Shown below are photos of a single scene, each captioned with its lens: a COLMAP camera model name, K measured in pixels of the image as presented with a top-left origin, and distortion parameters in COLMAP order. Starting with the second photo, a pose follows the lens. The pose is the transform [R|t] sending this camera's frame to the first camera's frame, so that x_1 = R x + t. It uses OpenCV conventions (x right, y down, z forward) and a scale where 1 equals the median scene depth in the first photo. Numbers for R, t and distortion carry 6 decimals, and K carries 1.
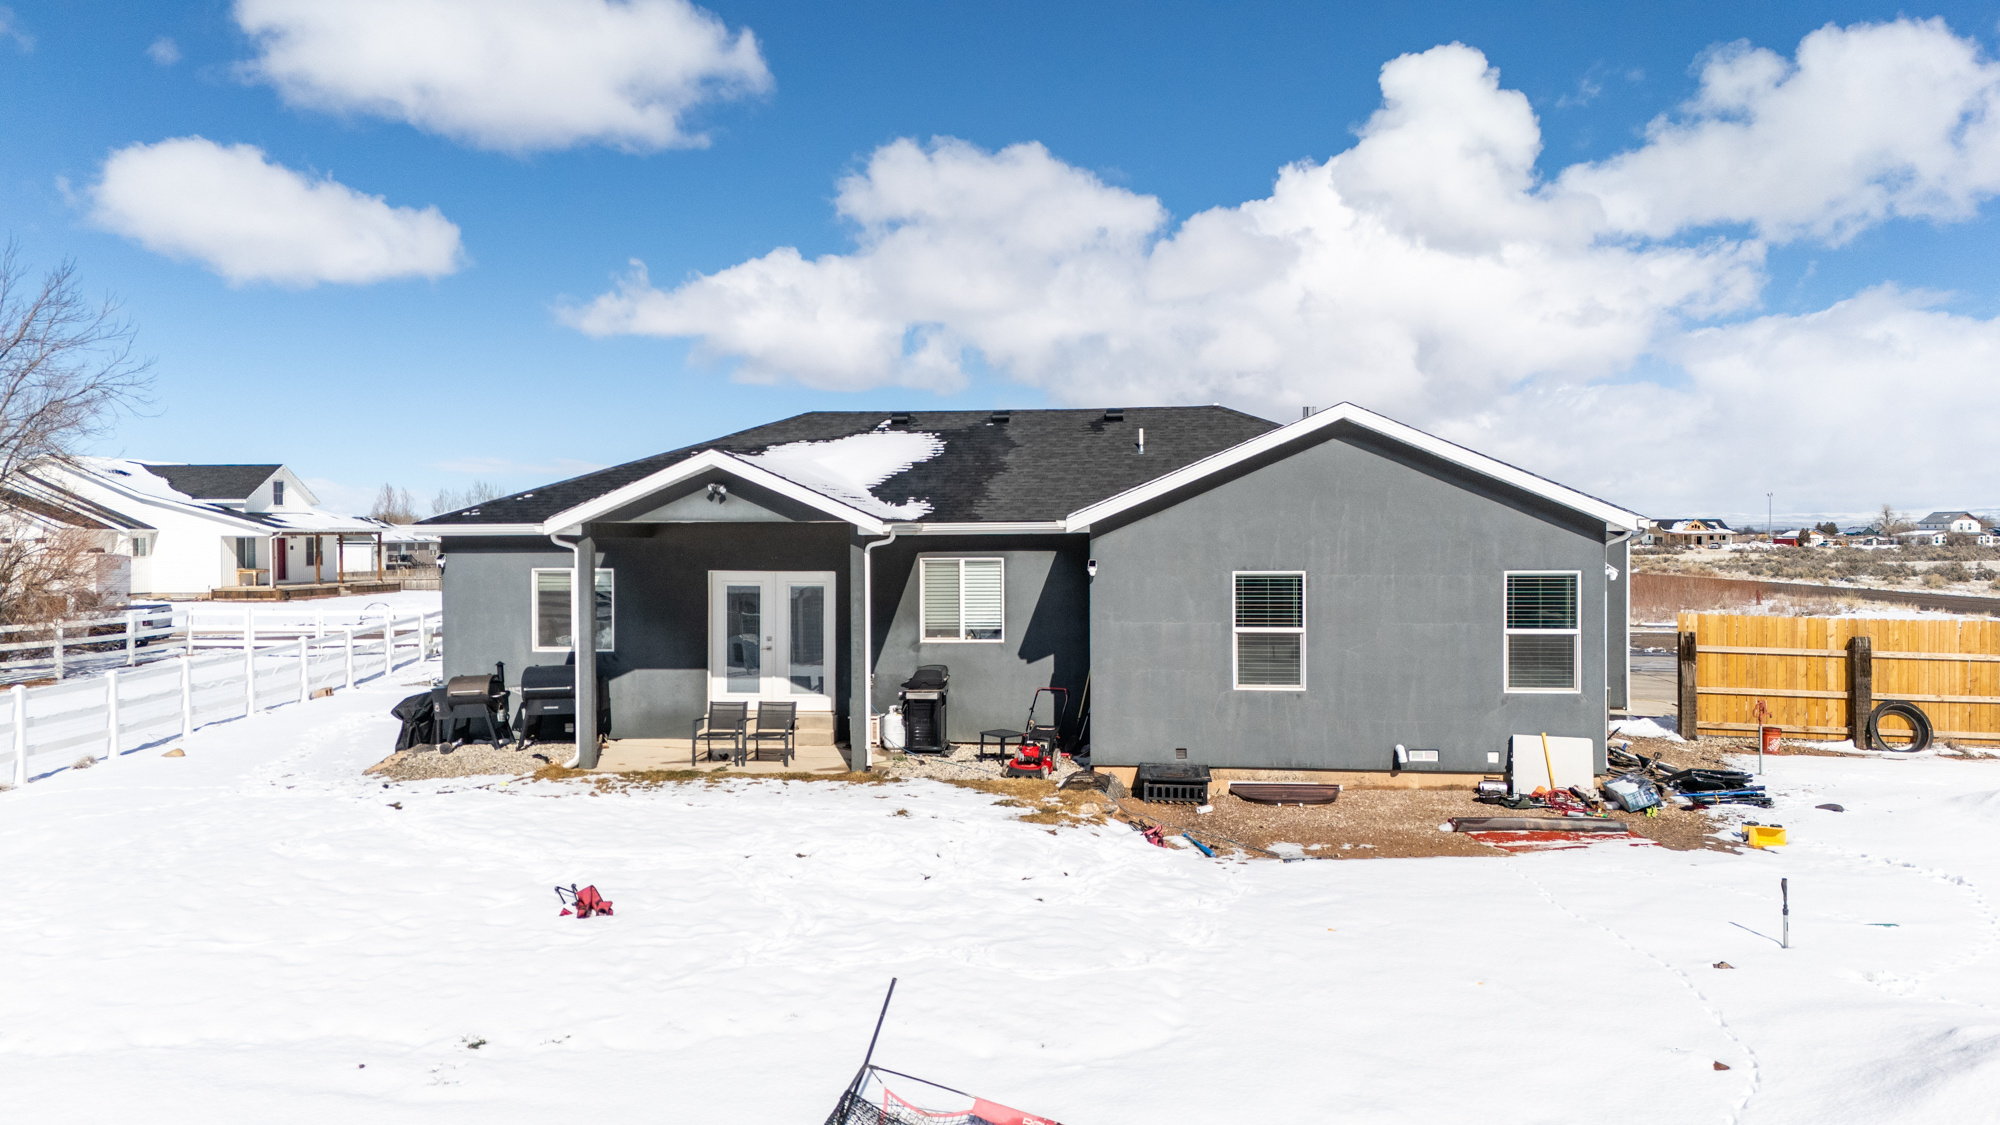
lens RADIAL K [[1486.6, 0, 1000.0], [0, 1486.6, 562.5], [0, 0, 1]] dist [0.074076, 0.000464]
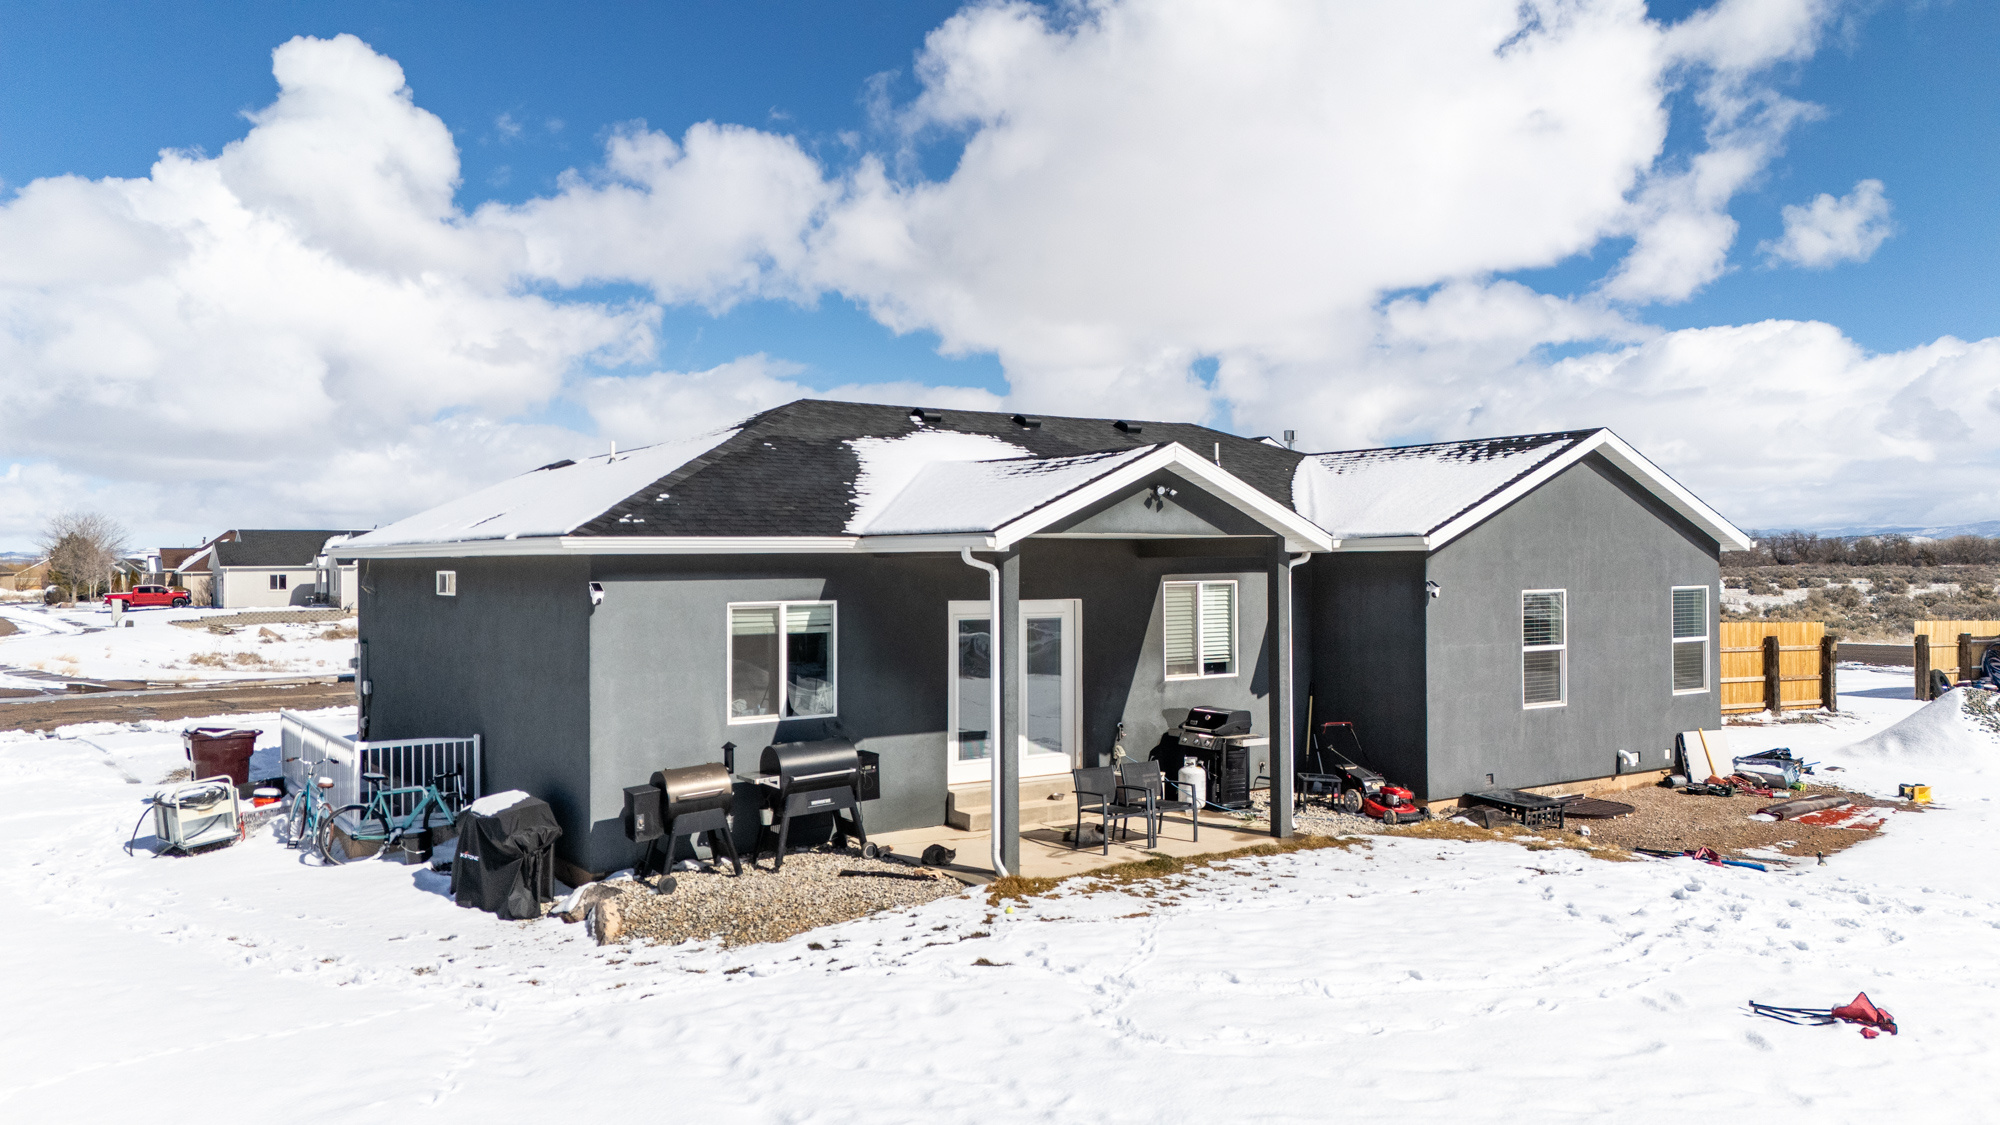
lens RADIAL K [[1508.7, 0, 1000.0], [0, 1508.7, 562.5], [0, 0, 1]] dist [0.077329, -0.047797]
pose [[0.746097, 0.000596, 0.665837, -0.680414], [0.016068, 0.999692, -0.018900, 0.000892], [-0.665644, 0.024799, 0.745857, 0.408630]]
